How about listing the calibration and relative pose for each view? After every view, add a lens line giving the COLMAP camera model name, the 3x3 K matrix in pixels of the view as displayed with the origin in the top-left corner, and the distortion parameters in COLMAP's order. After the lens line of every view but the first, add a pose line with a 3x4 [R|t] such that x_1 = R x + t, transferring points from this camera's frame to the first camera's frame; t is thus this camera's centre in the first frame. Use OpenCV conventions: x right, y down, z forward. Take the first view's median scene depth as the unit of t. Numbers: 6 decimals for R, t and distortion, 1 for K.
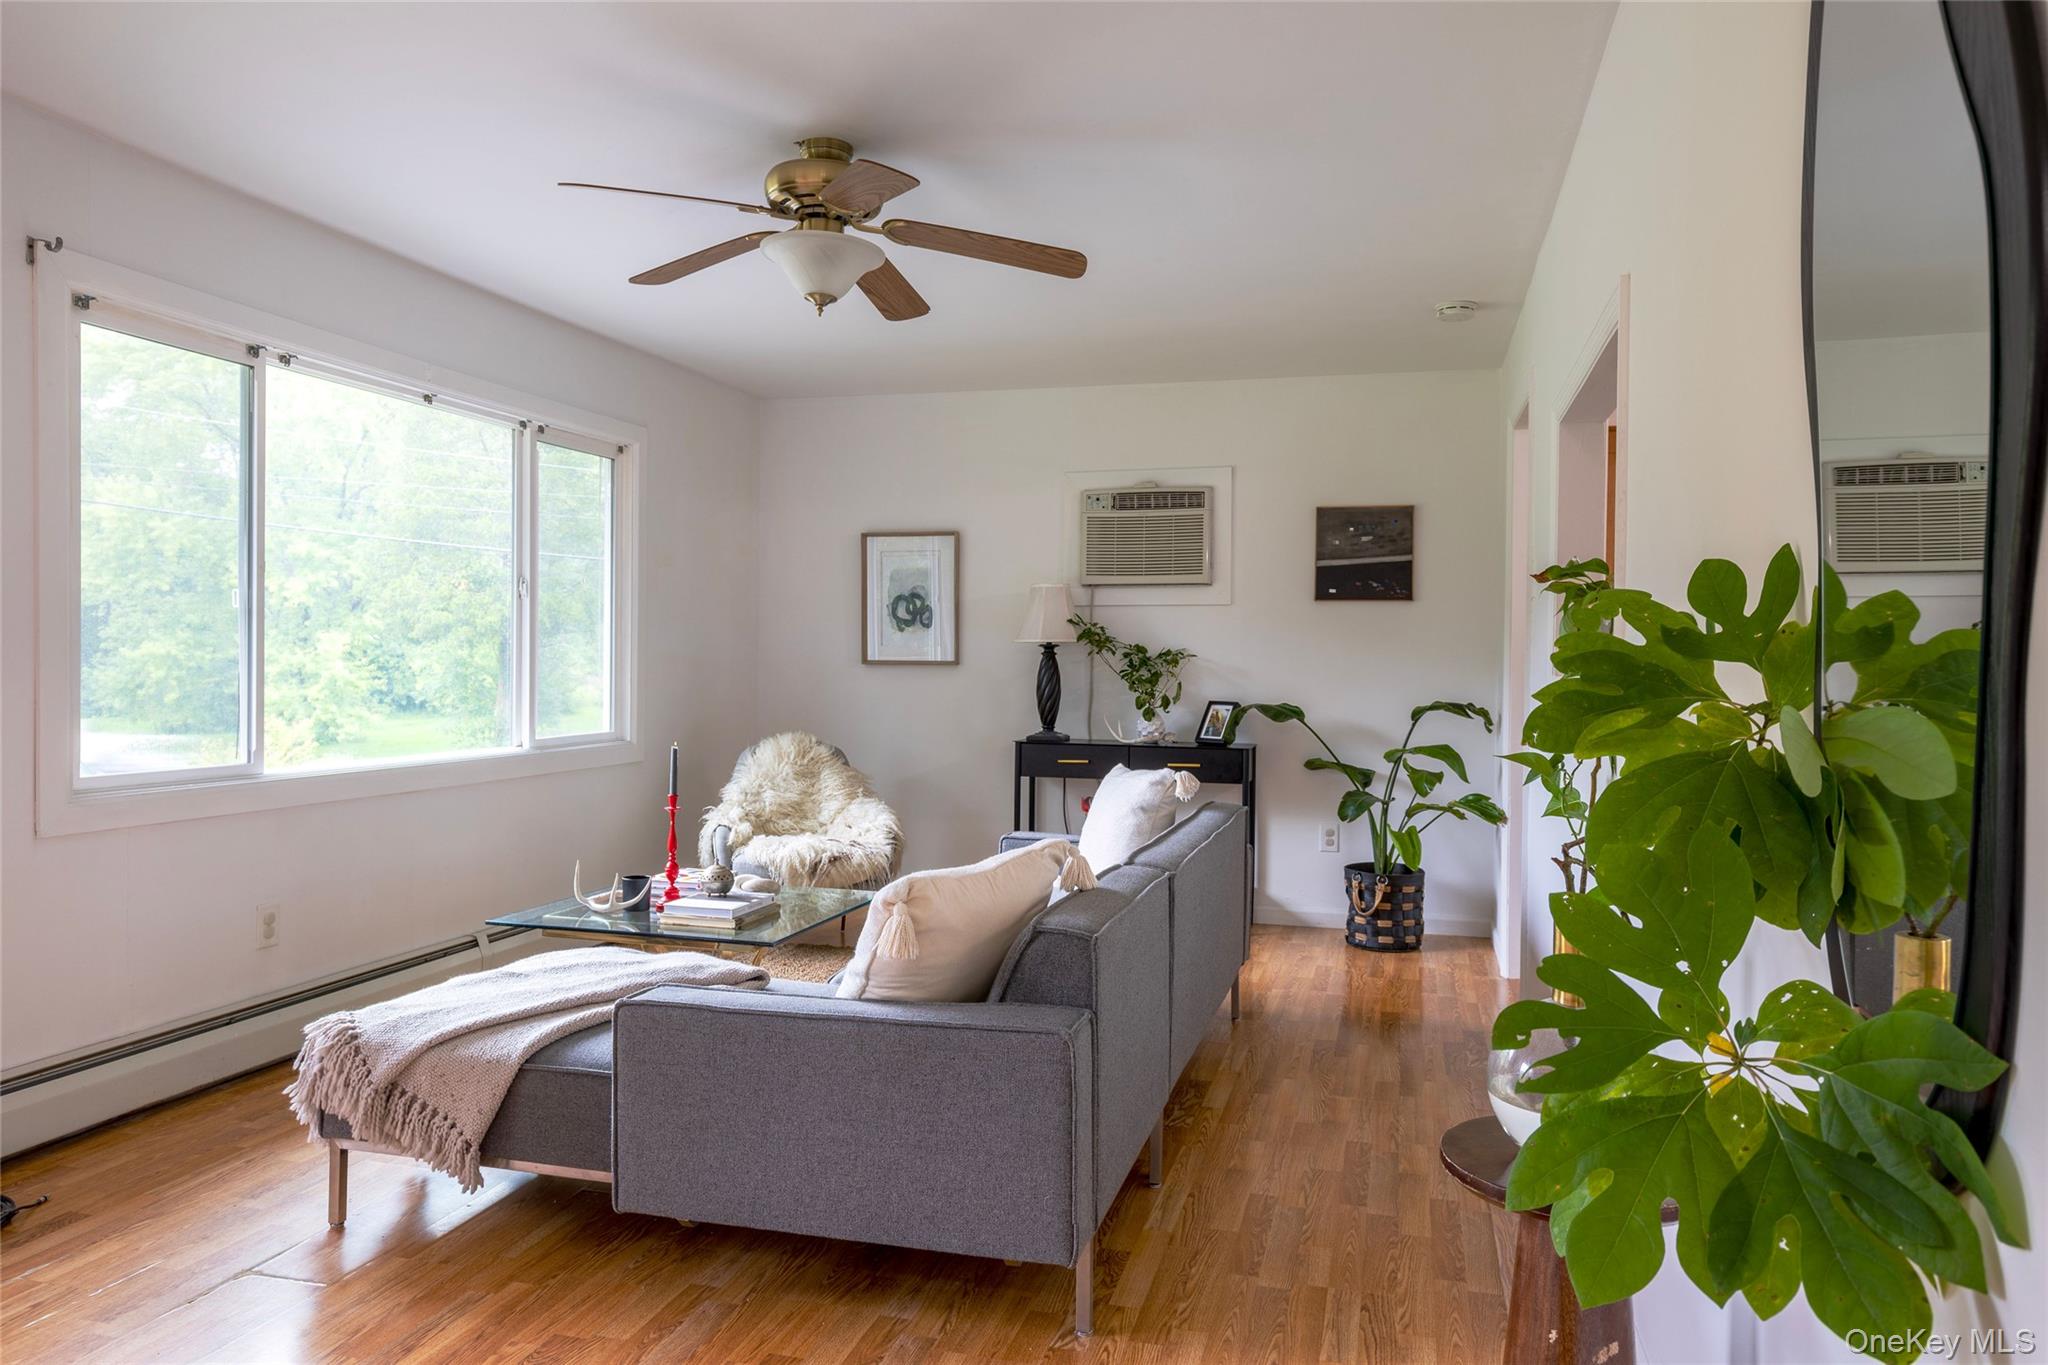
lens RADIAL K [[1407.7, 0, 1023.1], [0, 1407.7, 676.6], [0, 0, 1]] dist [-0.004219, 0.000137]
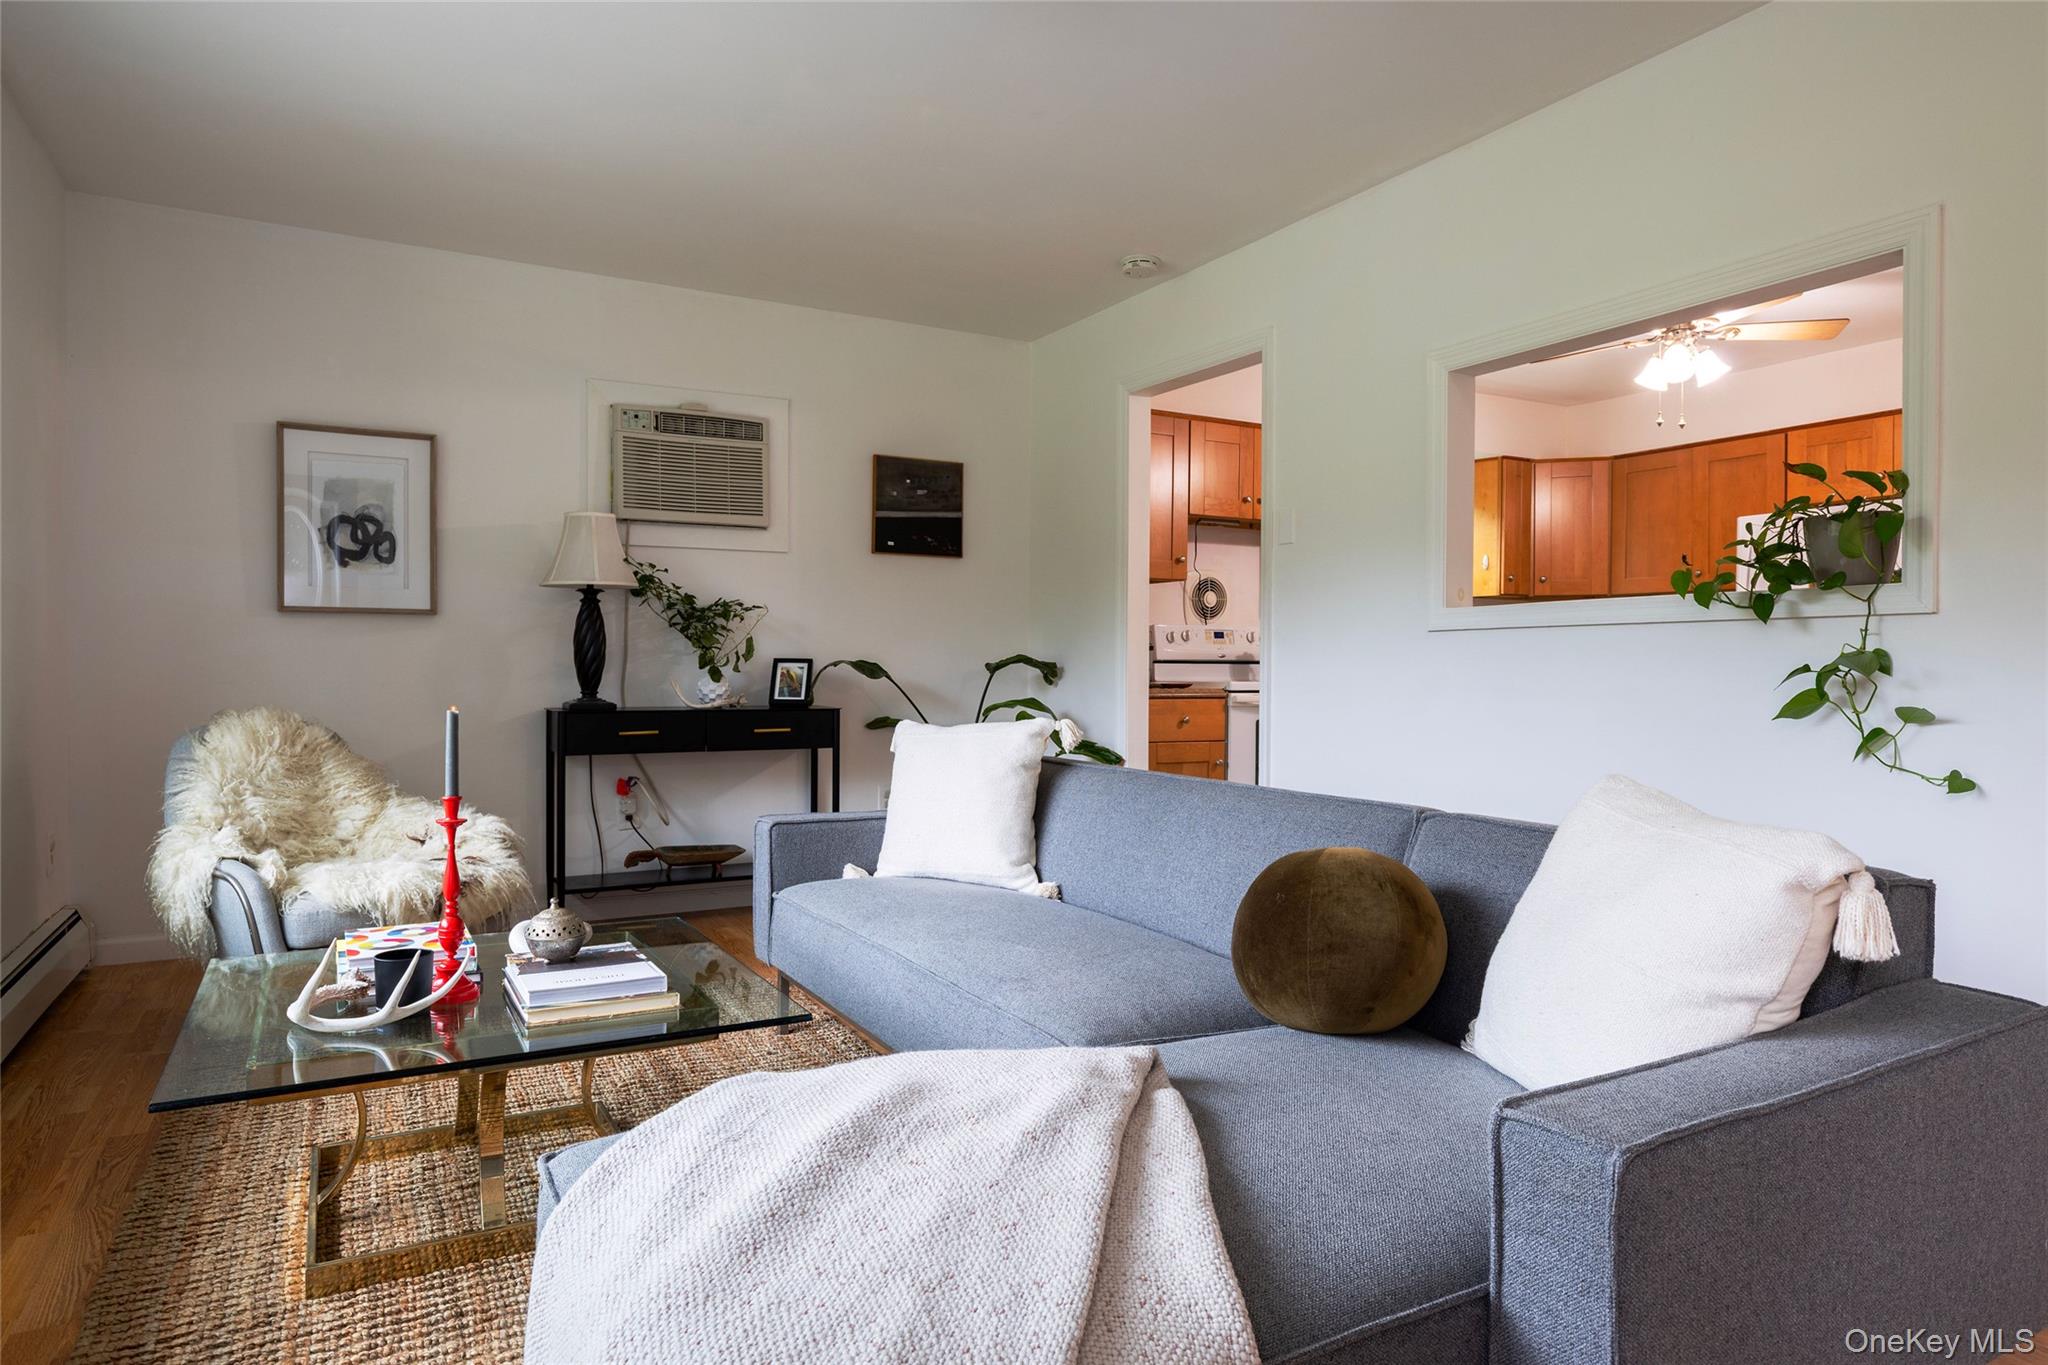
lens RADIAL K [[1195.8, 0, 1009.8], [0, 1195.8, 686.4], [0, 0, 1]] dist [-0.008112, -0.000724]
pose [[0.702286, -0.019294, 0.711634, -0.304412], [0.011330, 0.999809, 0.015926, 0.024746], [-0.711805, -0.003121, 0.702370, 0.360509]]
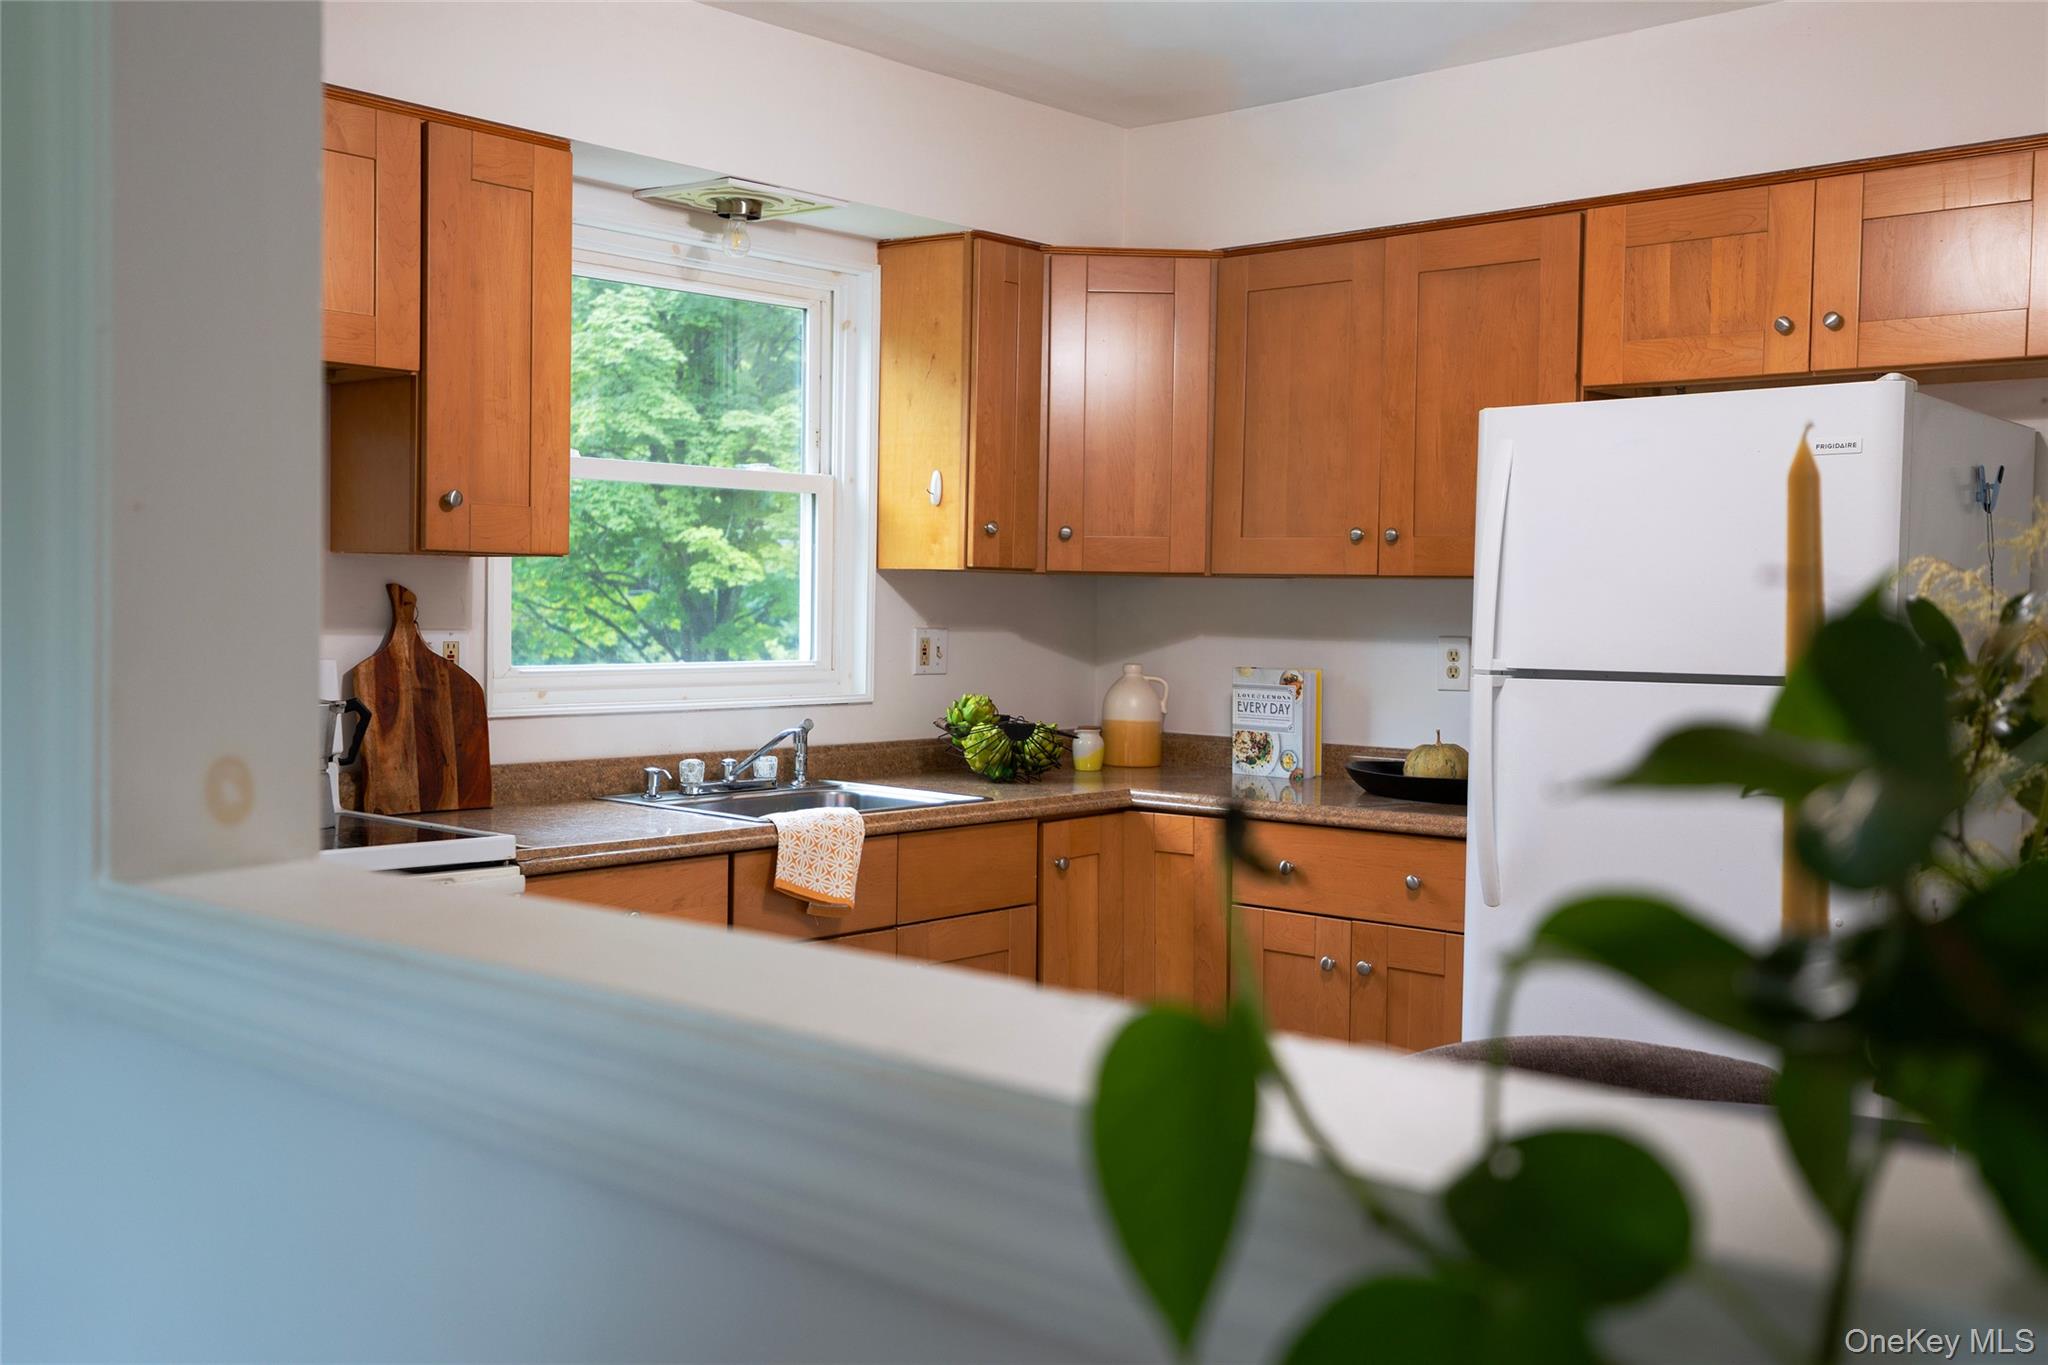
lens RADIAL K [[2026.2, 0, 1025.2], [0, 2026.2, 676.5], [0, 0, 1]] dist [0.054274, 0.000000]
pose [[0.428386, -0.034206, 0.902948, 0.088184], [-0.004514, 0.999190, 0.039994, -0.024108], [-0.903585, -0.021208, 0.427884, 0.455766]]
